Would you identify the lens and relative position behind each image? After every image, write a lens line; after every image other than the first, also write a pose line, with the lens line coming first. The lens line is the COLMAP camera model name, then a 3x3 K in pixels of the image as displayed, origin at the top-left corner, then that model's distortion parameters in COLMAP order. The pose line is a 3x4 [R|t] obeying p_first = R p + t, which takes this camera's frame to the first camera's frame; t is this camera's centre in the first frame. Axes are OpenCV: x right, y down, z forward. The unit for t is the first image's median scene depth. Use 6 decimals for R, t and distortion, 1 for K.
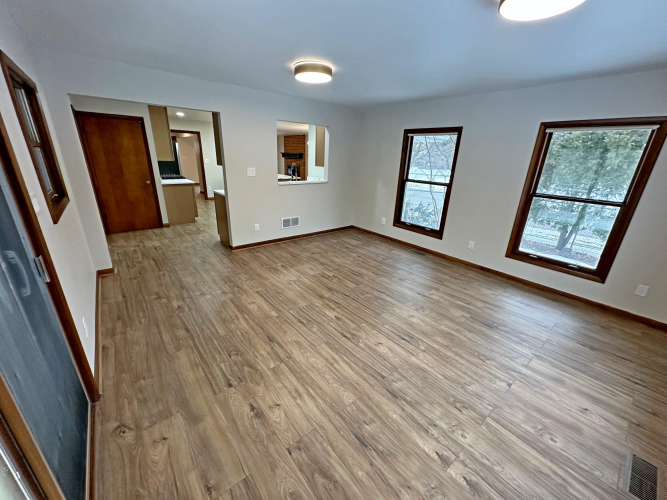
lens RADIAL K [[264.9, 0, 338.5], [0, 264.9, 248.9], [0, 0, 1]] dist [0.000056, -0.000078]
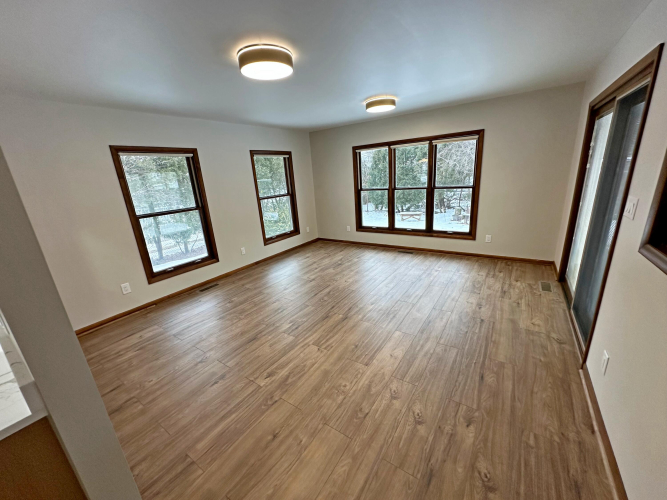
lens RADIAL K [[264.9, 0, 339.8], [0, 264.9, 250.6], [0, 0, 1]] dist [0.000056, -0.000078]
pose [[-0.283973, -0.289223, 0.914171, -0.916661], [0.374582, 0.844193, 0.383441, -0.418289], [-0.882637, 0.451319, -0.131391, 1.120754]]
